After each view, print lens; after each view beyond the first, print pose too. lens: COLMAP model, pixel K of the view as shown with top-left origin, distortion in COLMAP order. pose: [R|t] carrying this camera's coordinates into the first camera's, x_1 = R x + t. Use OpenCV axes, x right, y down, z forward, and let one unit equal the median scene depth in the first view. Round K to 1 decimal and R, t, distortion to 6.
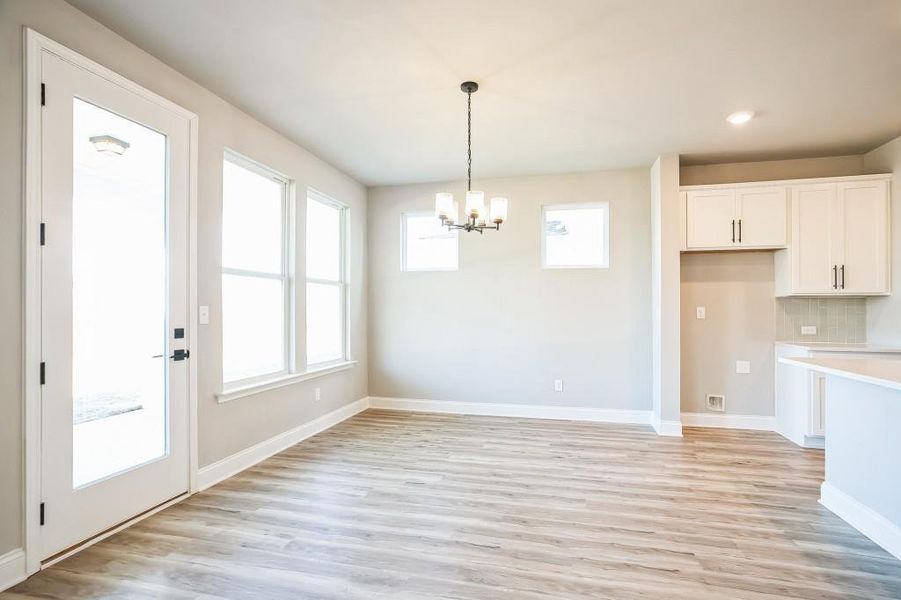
lens RADIAL K [[433.4, 0, 464.4], [0, 433.4, 314.2], [0, 0, 1]] dist [-0.026163, 0.001582]
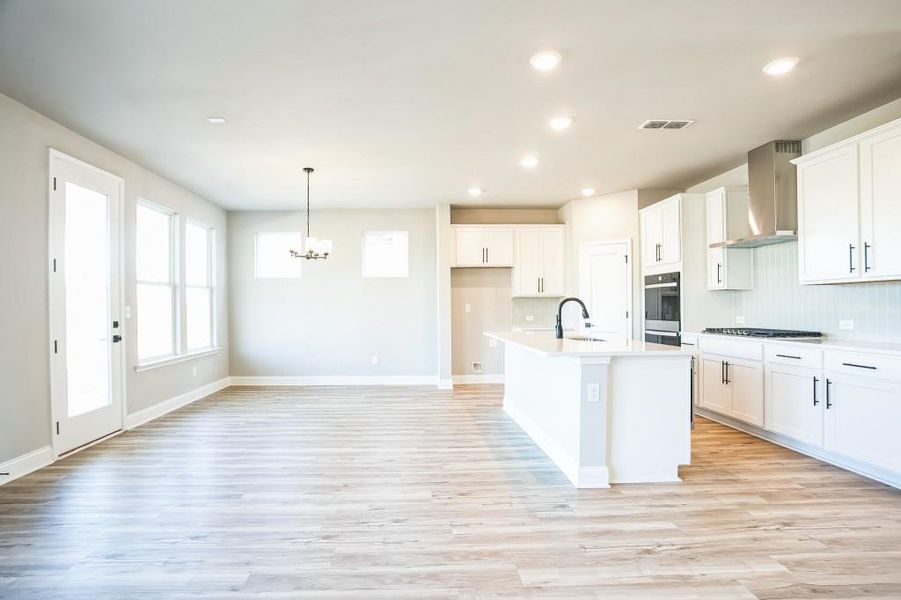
lens RADIAL K [[445.1, 0, 410.9], [0, 445.1, 307.3], [0, 0, 1]] dist [-0.054868, 0.016403]
pose [[0.972930, -0.009147, 0.230919, -0.000865], [0.011363, 0.999901, -0.008272, 0.006177], [-0.230821, 0.010672, 0.972938, -0.521846]]
